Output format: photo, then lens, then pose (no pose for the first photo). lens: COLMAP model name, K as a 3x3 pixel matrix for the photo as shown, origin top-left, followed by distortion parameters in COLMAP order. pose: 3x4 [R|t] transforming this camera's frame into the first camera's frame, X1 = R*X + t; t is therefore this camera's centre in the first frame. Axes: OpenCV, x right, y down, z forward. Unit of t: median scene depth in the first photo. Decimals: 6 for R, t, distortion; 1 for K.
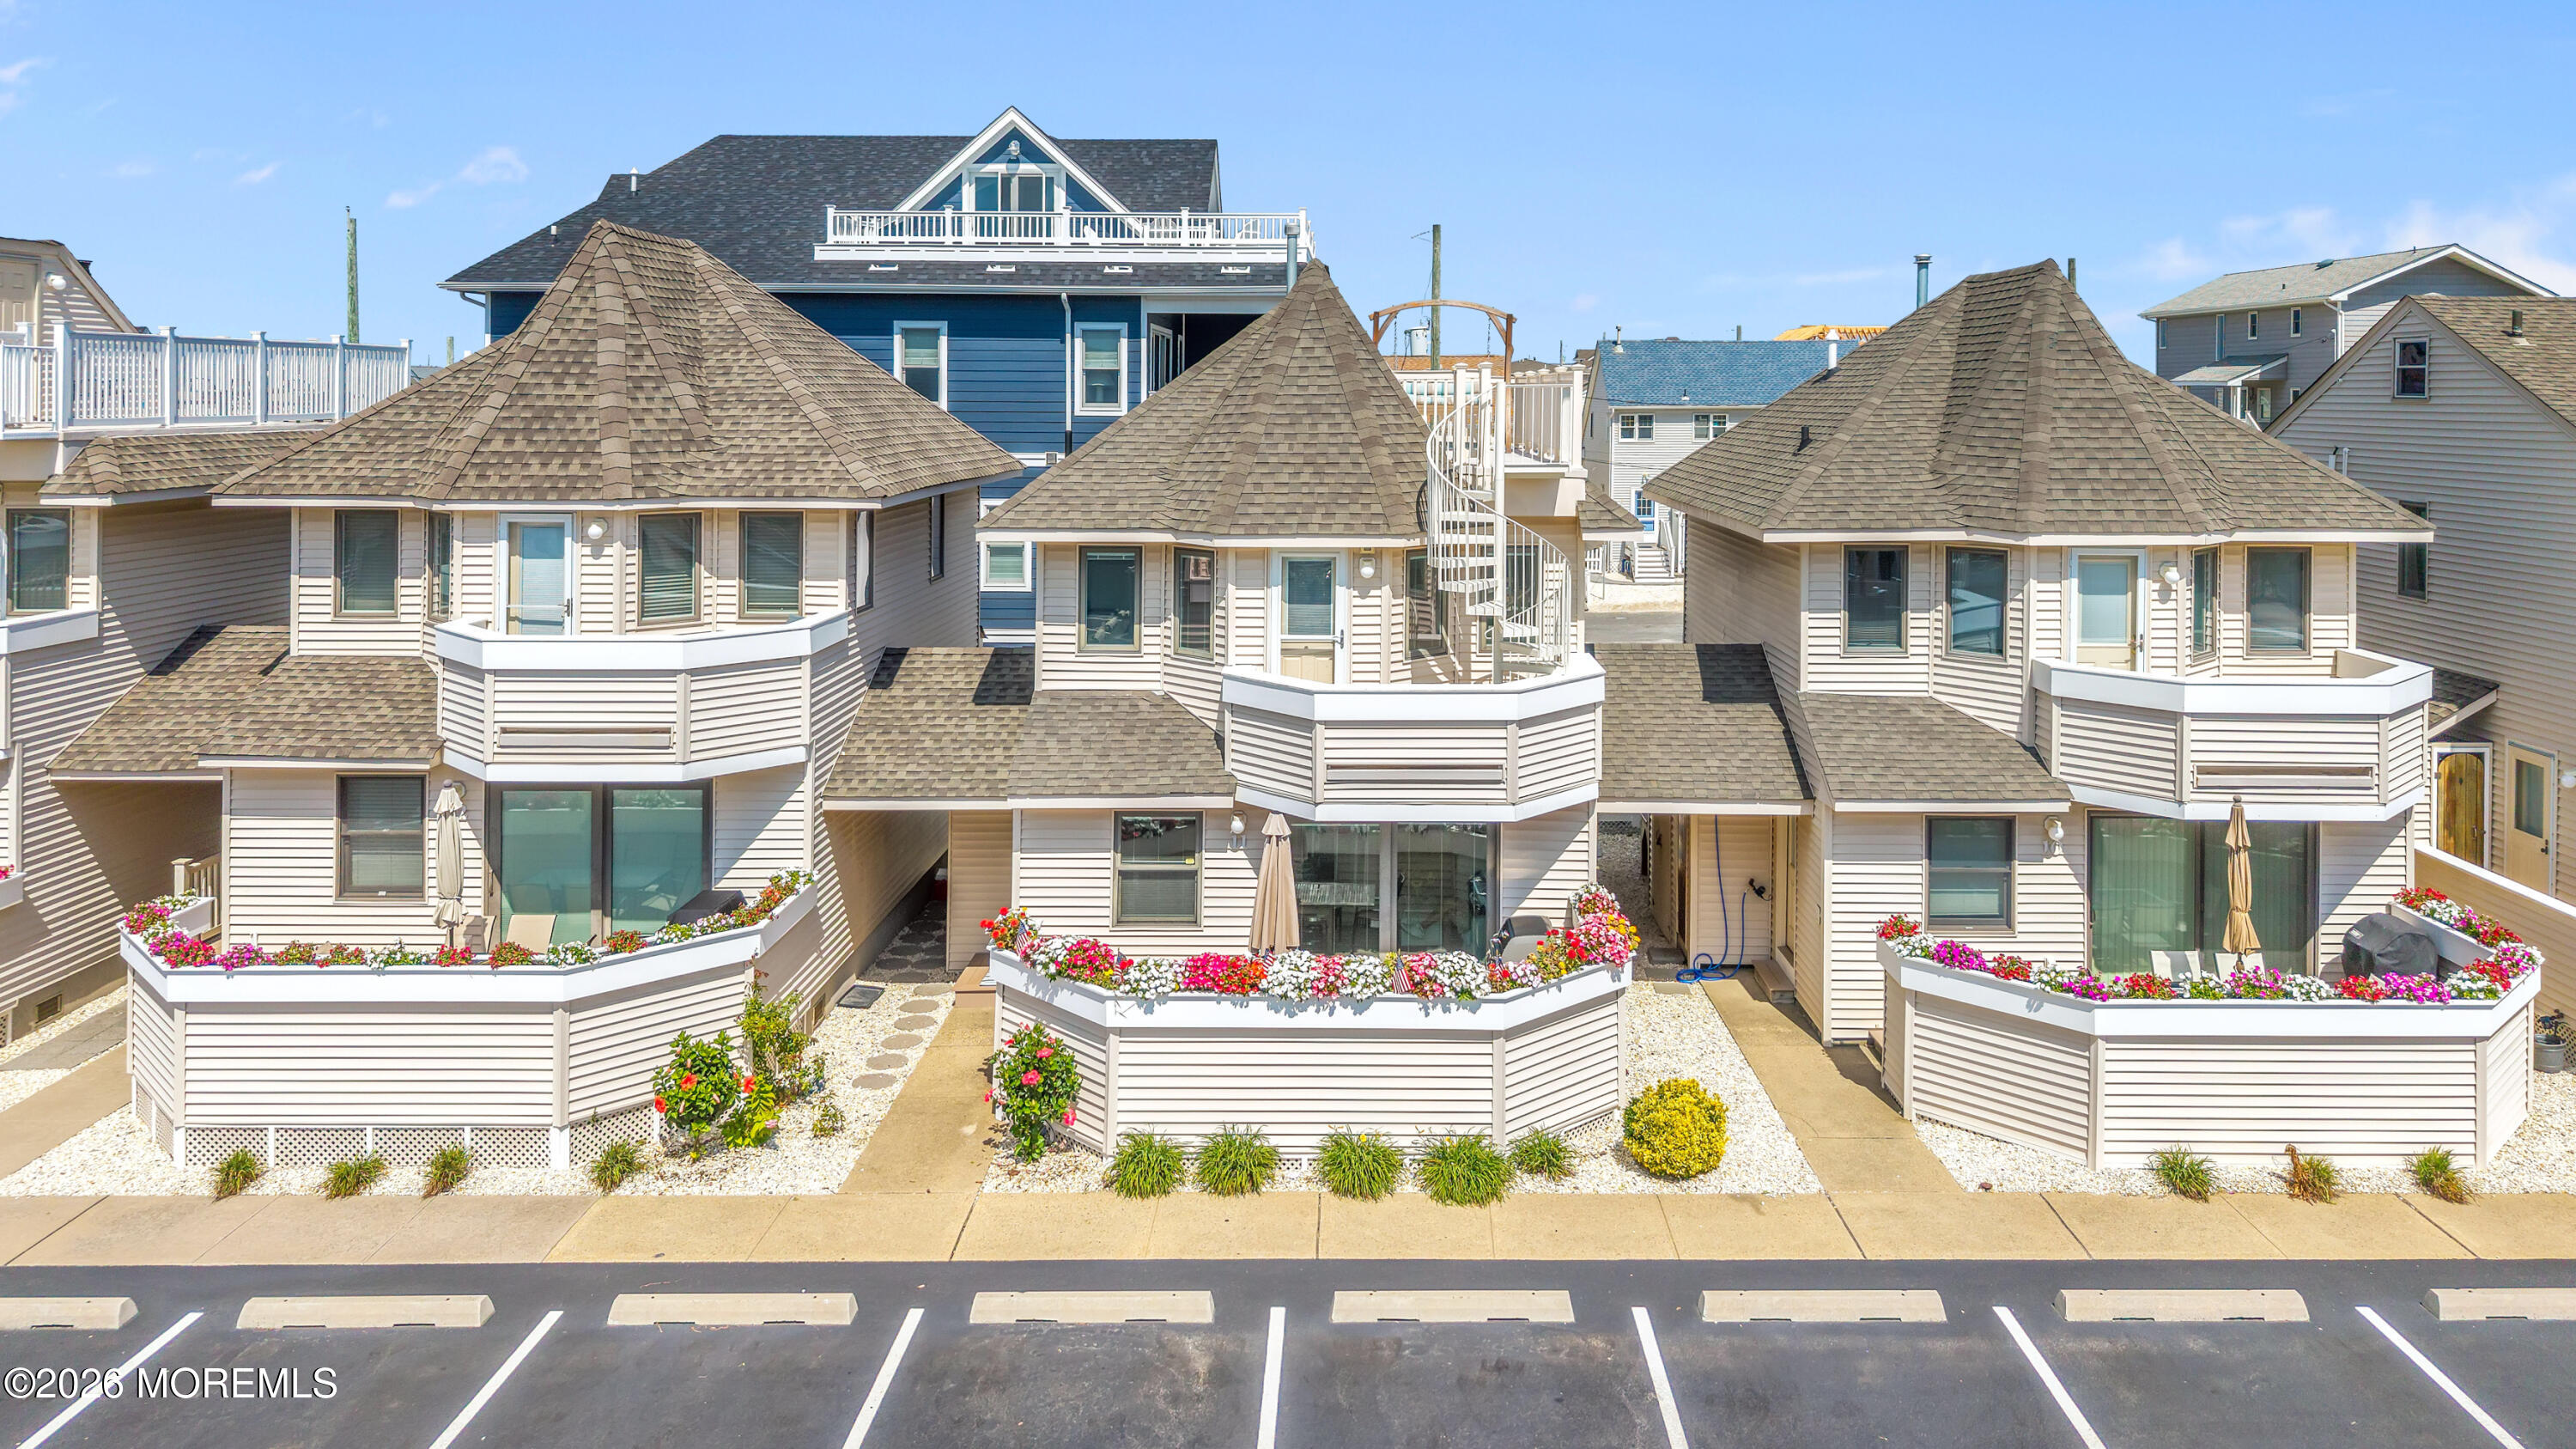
lens RADIAL K [[1728.1, 0, 1381.0], [0, 1728.1, 473.2], [0, 0, 1]] dist [0.021235, -0.001874]
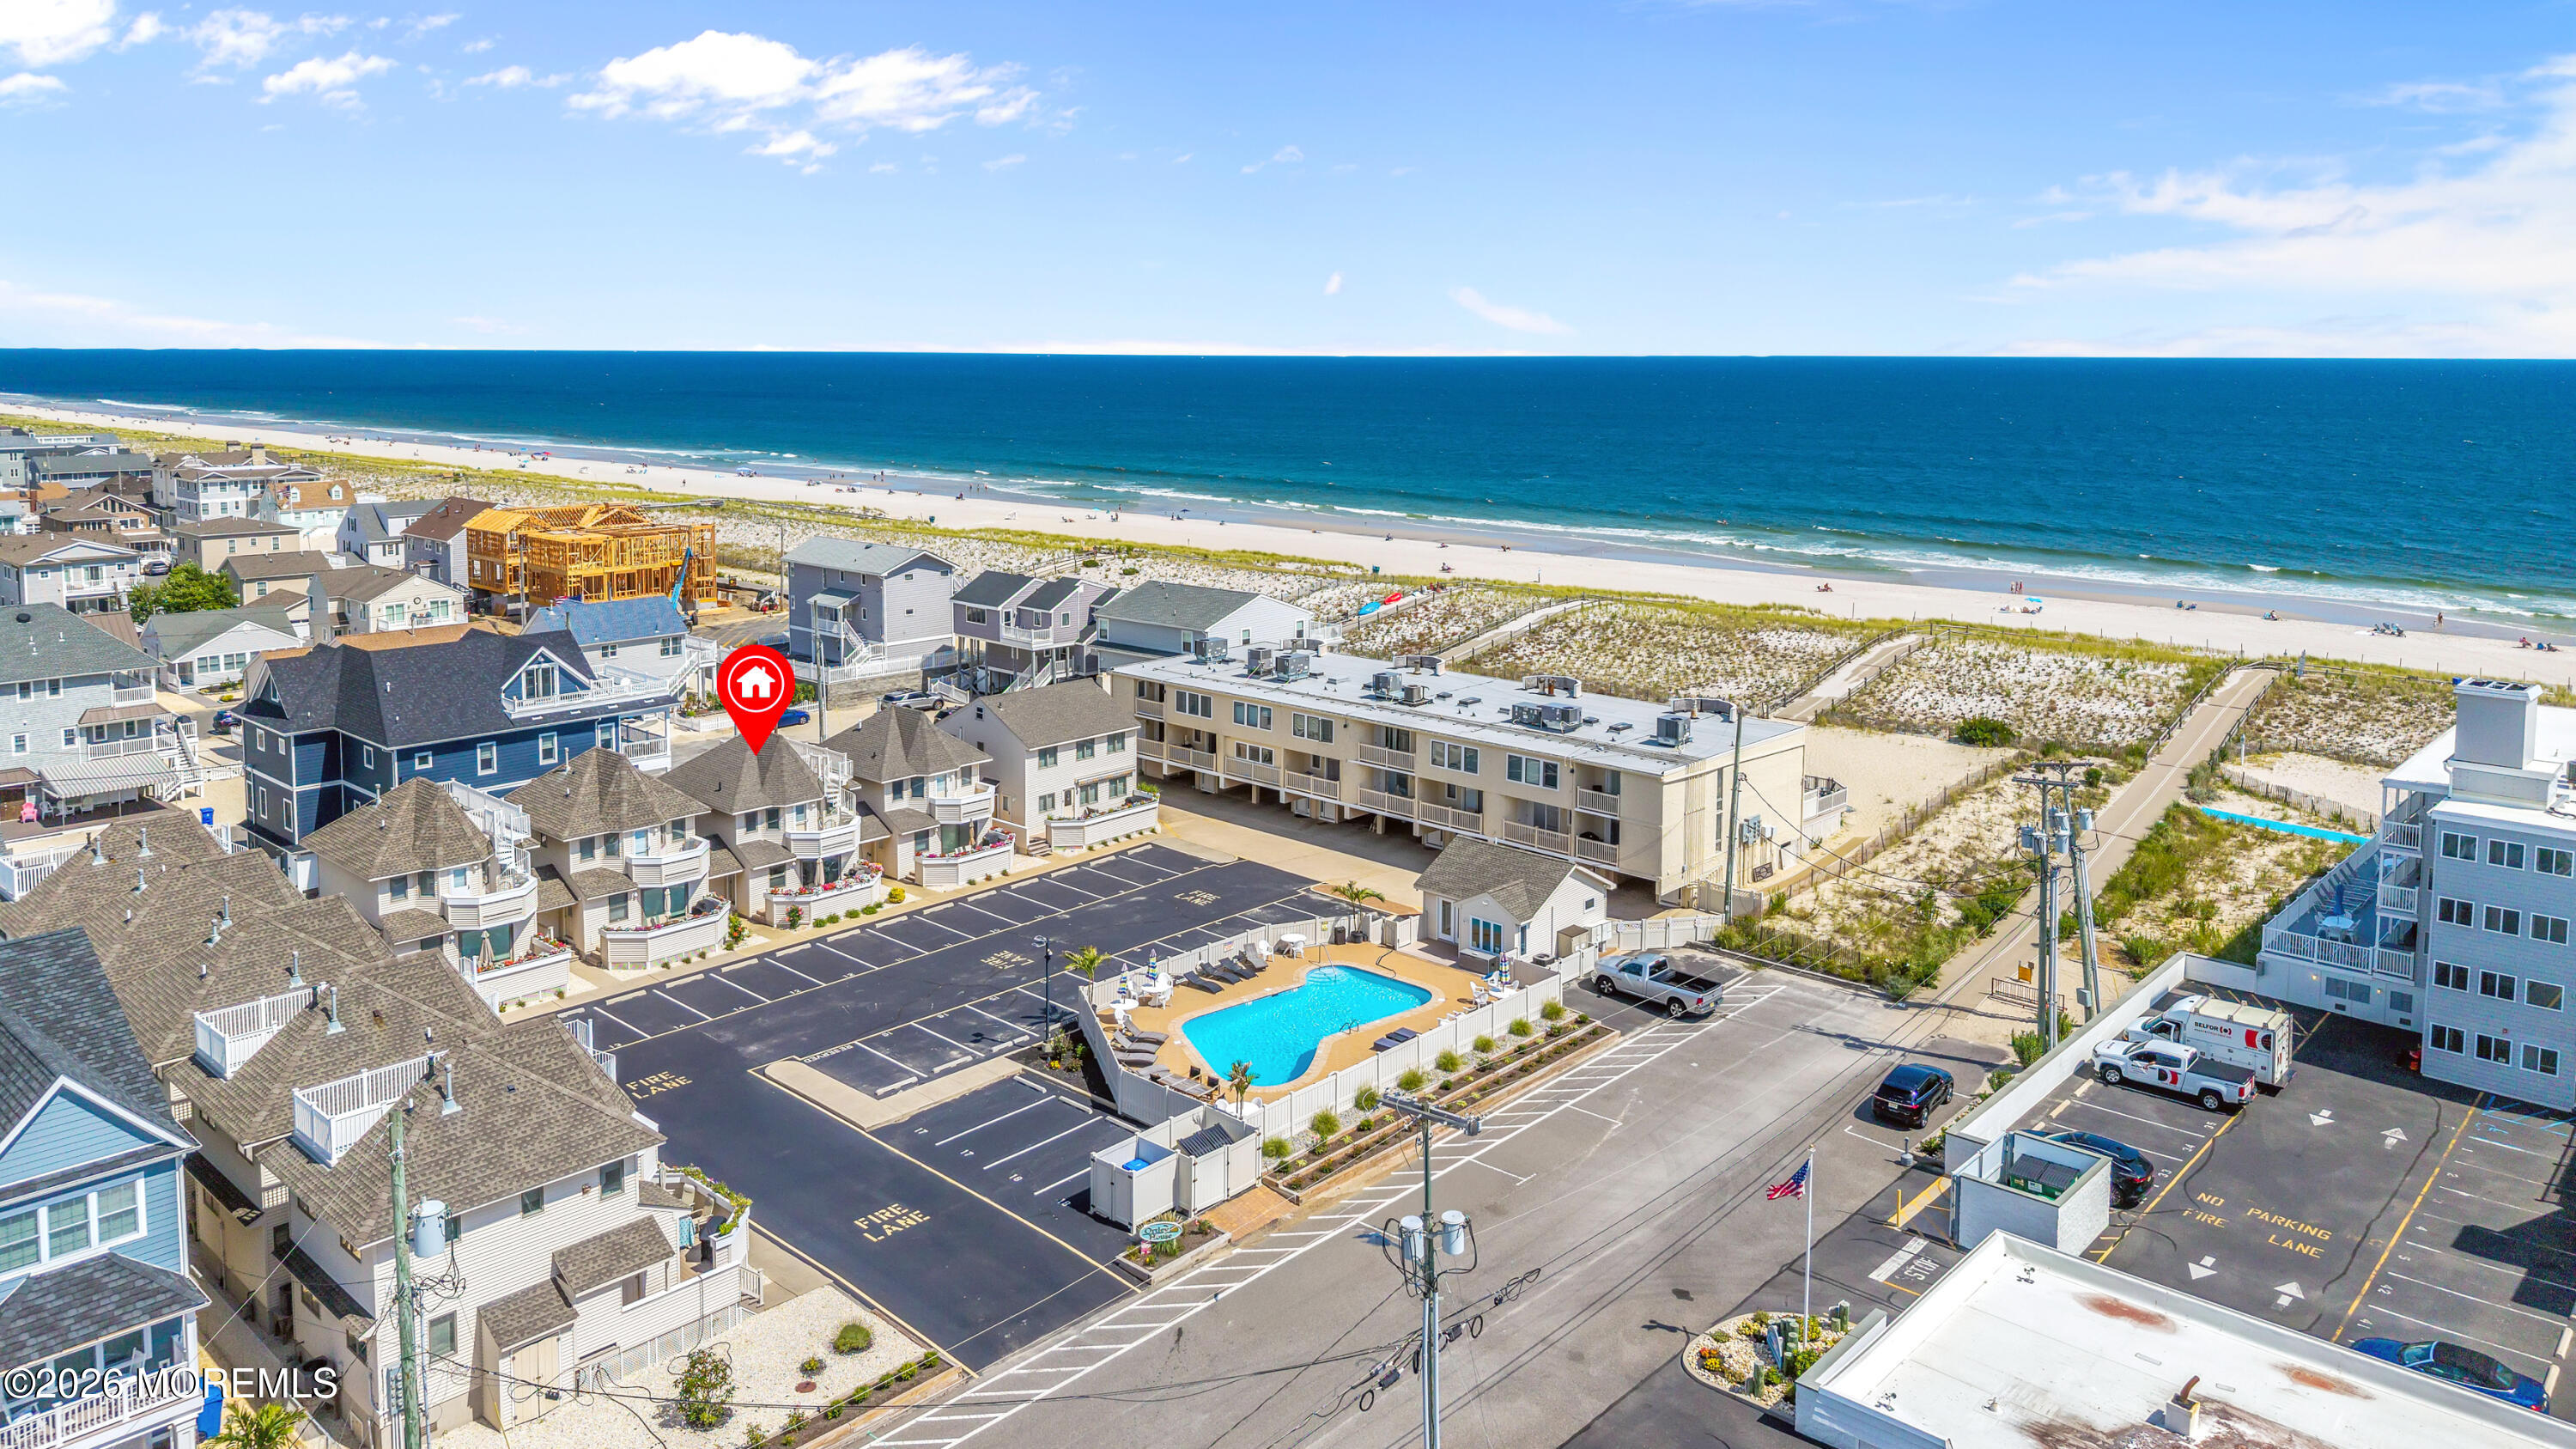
lens RADIAL K [[1727.5, 0, 1283.1], [0, 1727.5, 603.2], [0, 0, 1]] dist [0.078738, -0.110279]
pose [[0.682645, -0.101983, 0.723599, -2.563471], [0.025219, 0.992912, 0.116147, -1.035119], [-0.730315, -0.061039, 0.680378, -3.214842]]
